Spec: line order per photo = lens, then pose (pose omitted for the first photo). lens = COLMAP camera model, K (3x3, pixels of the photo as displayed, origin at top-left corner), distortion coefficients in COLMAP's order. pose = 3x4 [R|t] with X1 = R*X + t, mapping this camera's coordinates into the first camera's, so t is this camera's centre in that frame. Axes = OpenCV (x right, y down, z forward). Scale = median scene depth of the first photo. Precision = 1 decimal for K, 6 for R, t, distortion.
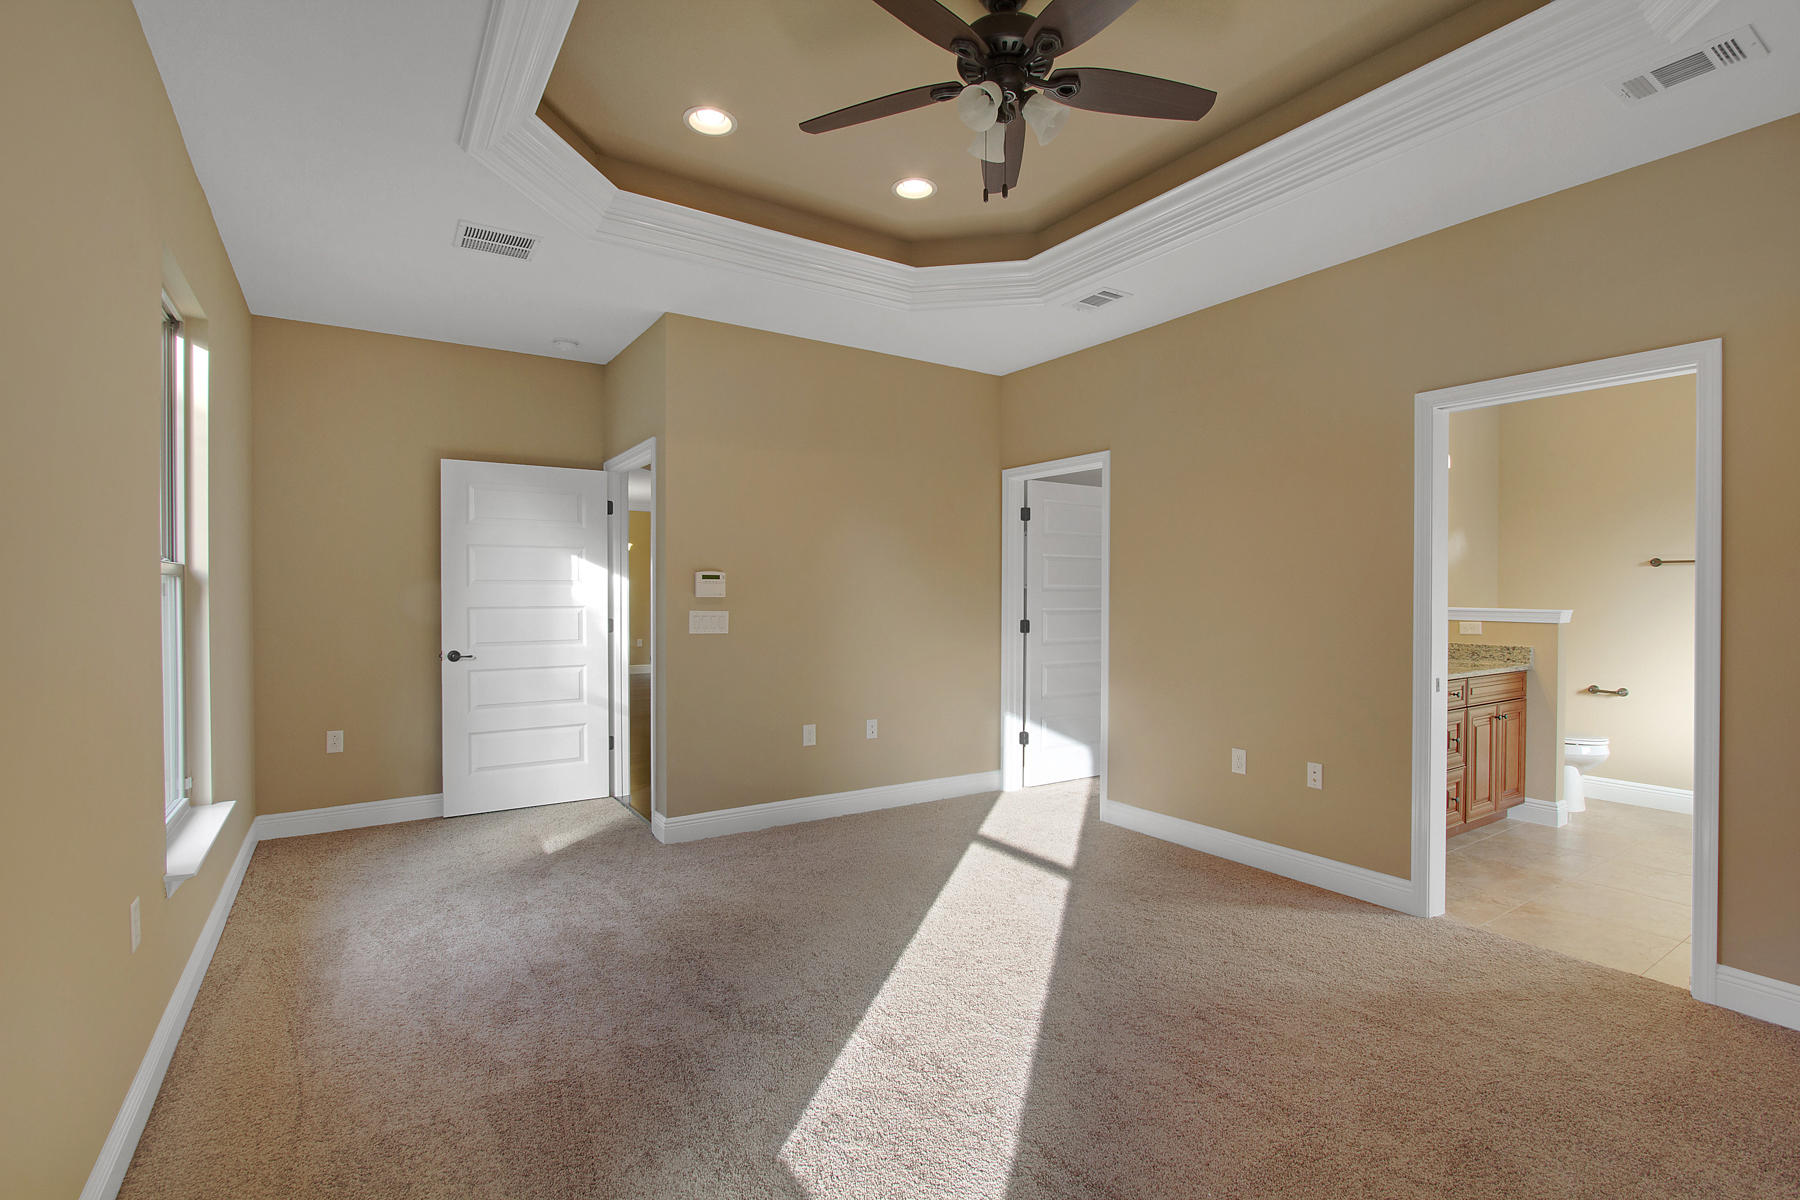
lens RADIAL K [[842.4, 0, 900.0], [0, 842.4, 600.0], [0, 0, 1]] dist [-0.004516, -0.000086]
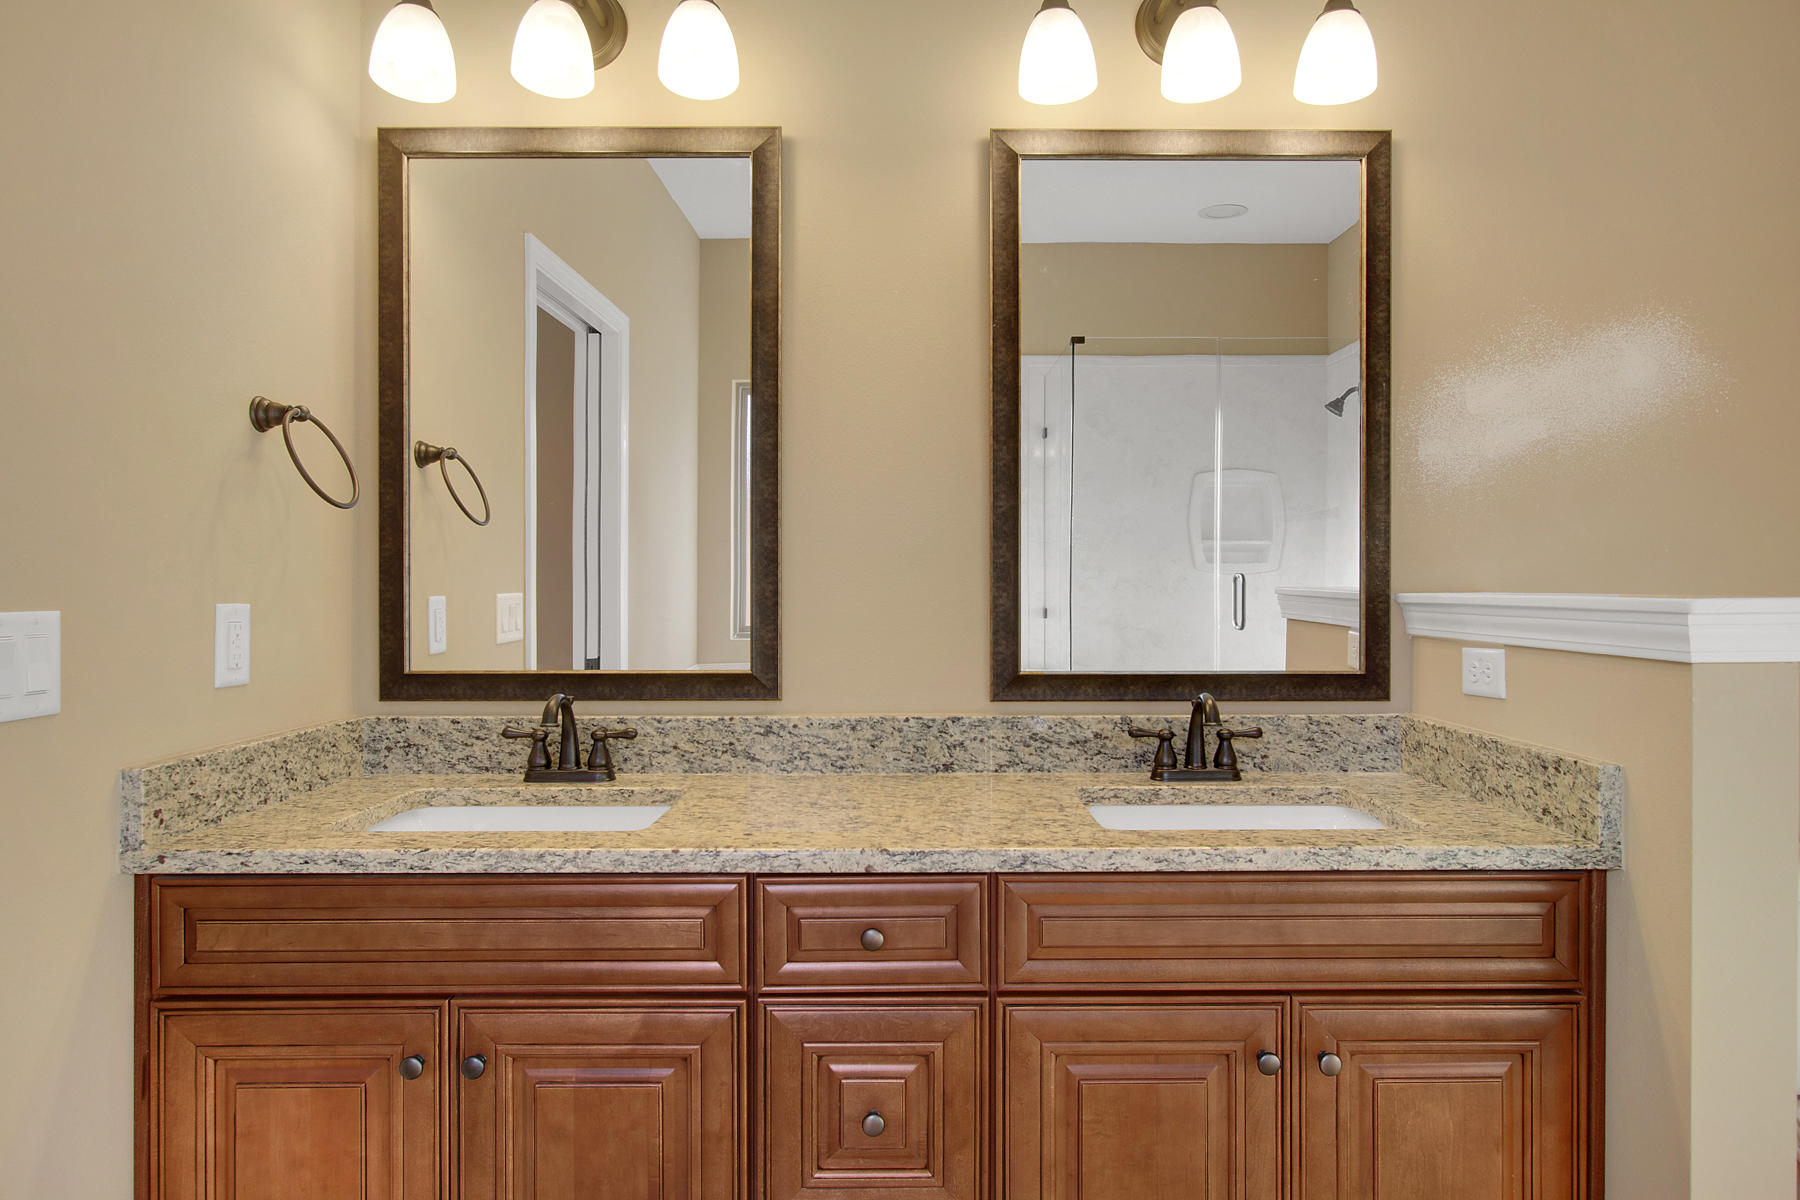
lens RADIAL K [[1043.8, 0, 917.2], [0, 1043.8, 598.4], [0, 0, 1]] dist [-0.009755, 0.002218]
pose [[0.836697, -0.001796, -0.547663, 0.747675], [-0.001990, 0.999978, -0.006319, 0.014638], [0.547662, 0.006377, 0.836675, 0.676519]]
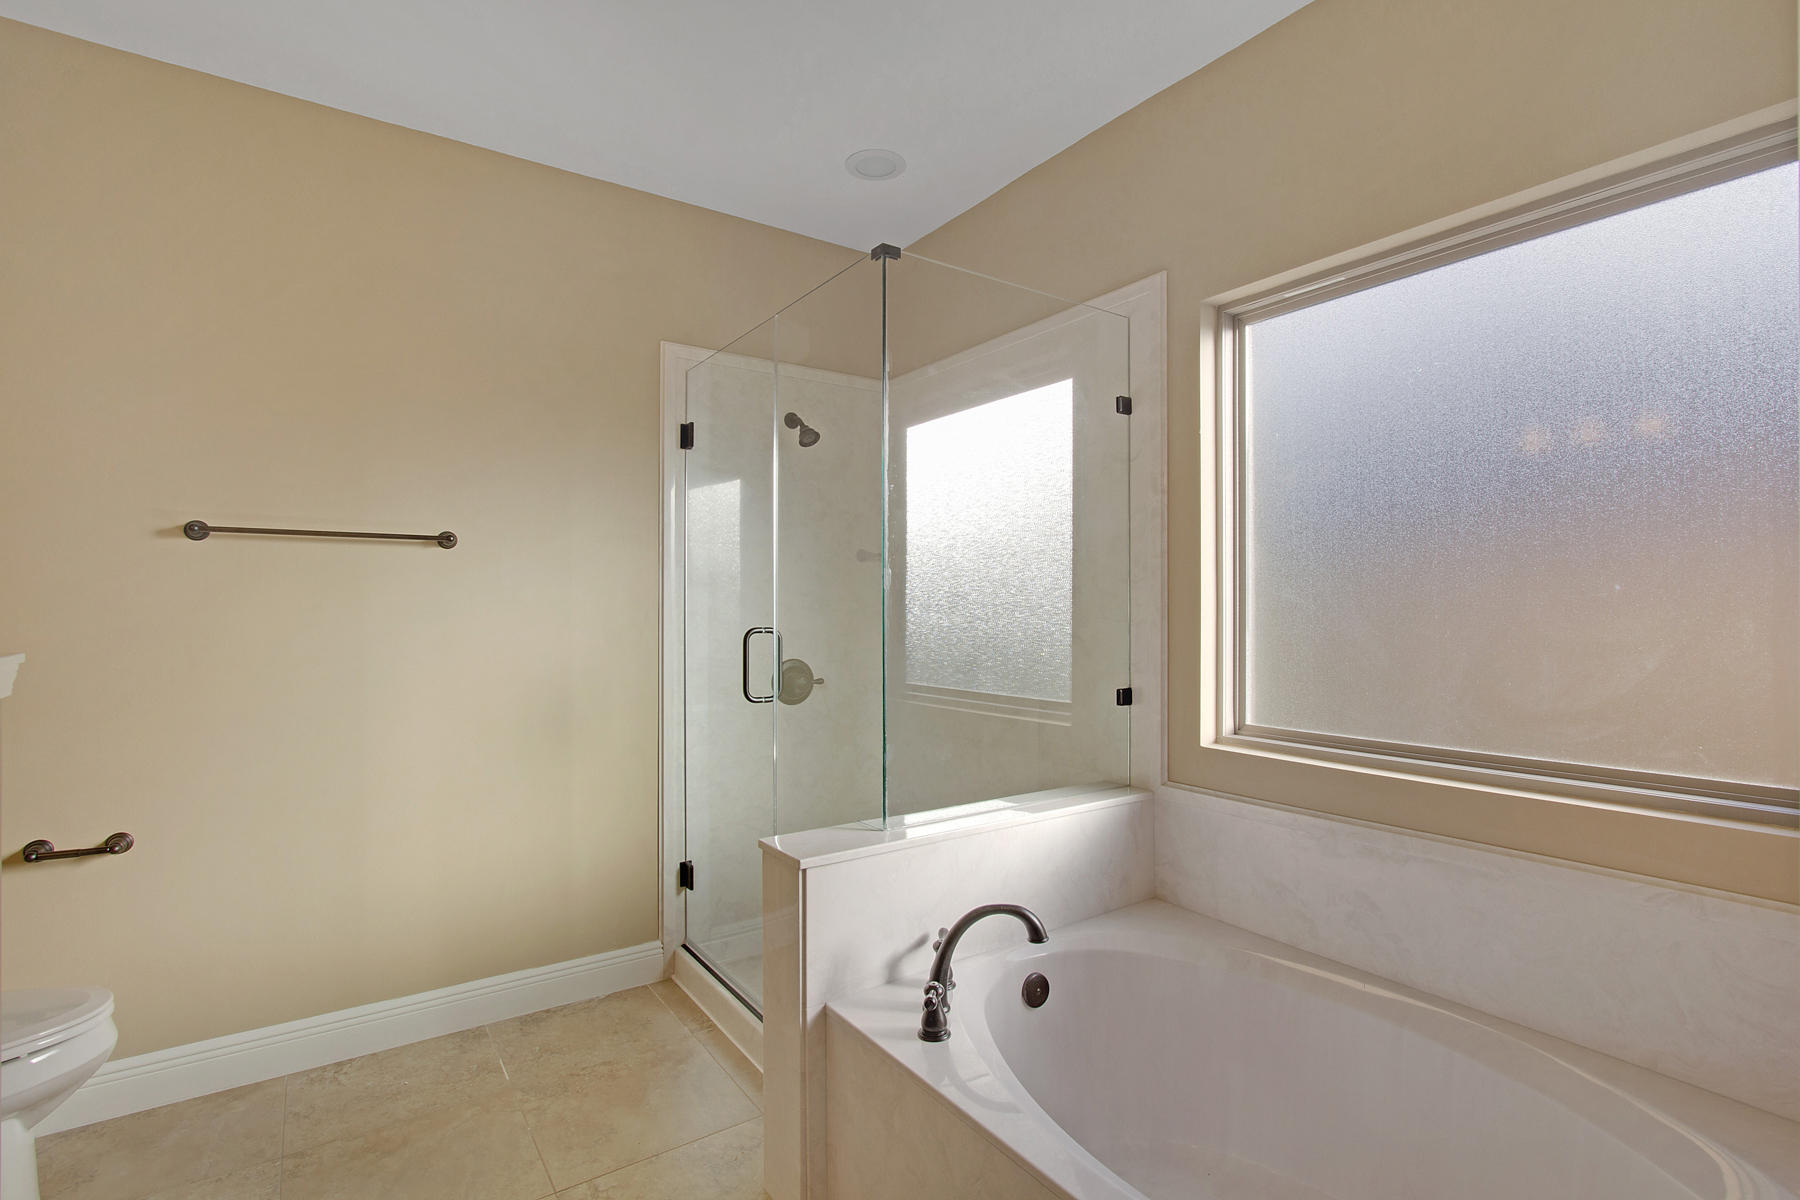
lens RADIAL K [[851.5, 0, 898.6], [0, 851.5, 594.9], [0, 0, 1]] dist [-0.000020, 0.000073]
pose [[-0.004419, 0.012482, 0.999912, 0.485329], [0.010919, 0.999863, -0.012433, -0.001580], [-0.999931, 0.010863, -0.004554, 0.679296]]
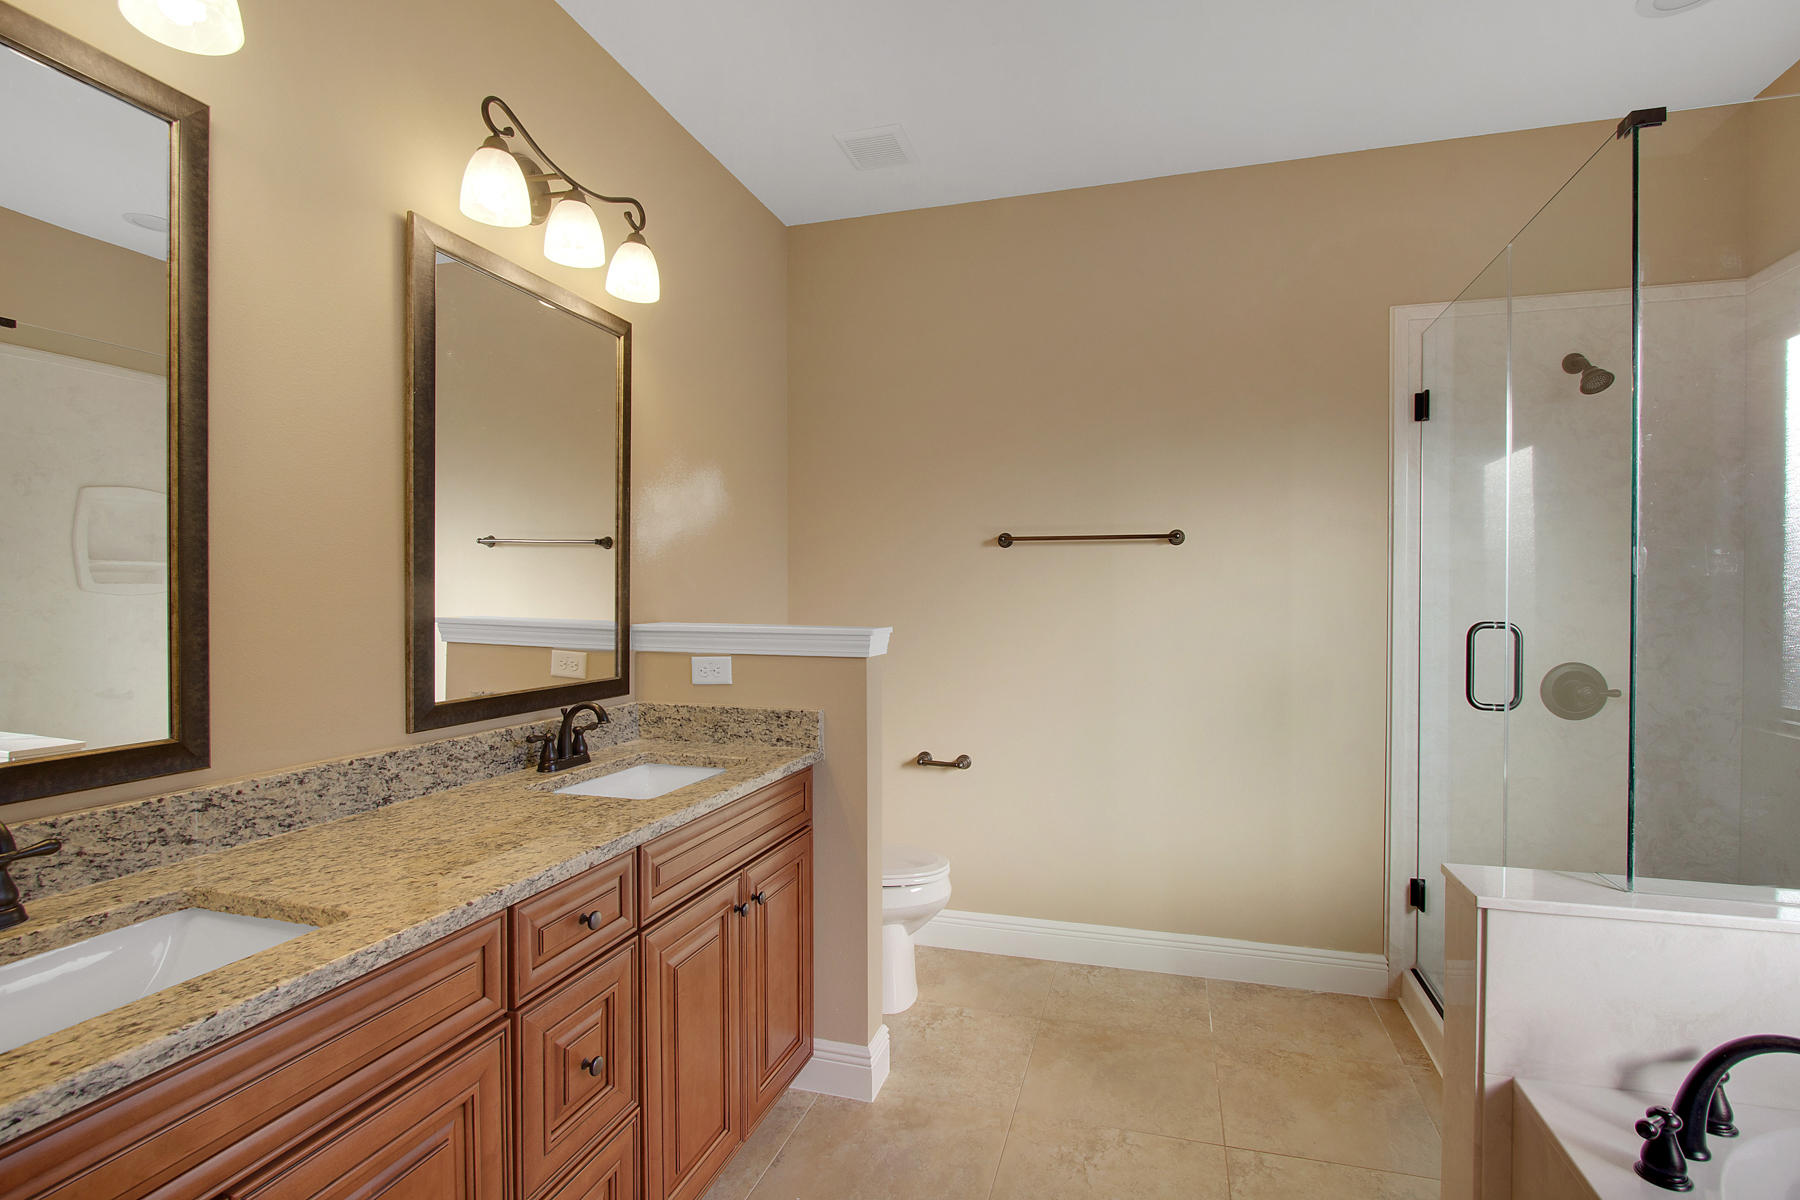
lens RADIAL K [[846.1, 0, 916.4], [0, 846.1, 603.9], [0, 0, 1]] dist [-0.011622, 0.000670]
pose [[0.767264, -0.006241, 0.641301, 0.501150], [0.007801, 0.999969, 0.000398, -0.000733], [-0.641284, 0.004697, 0.767289, 0.619621]]
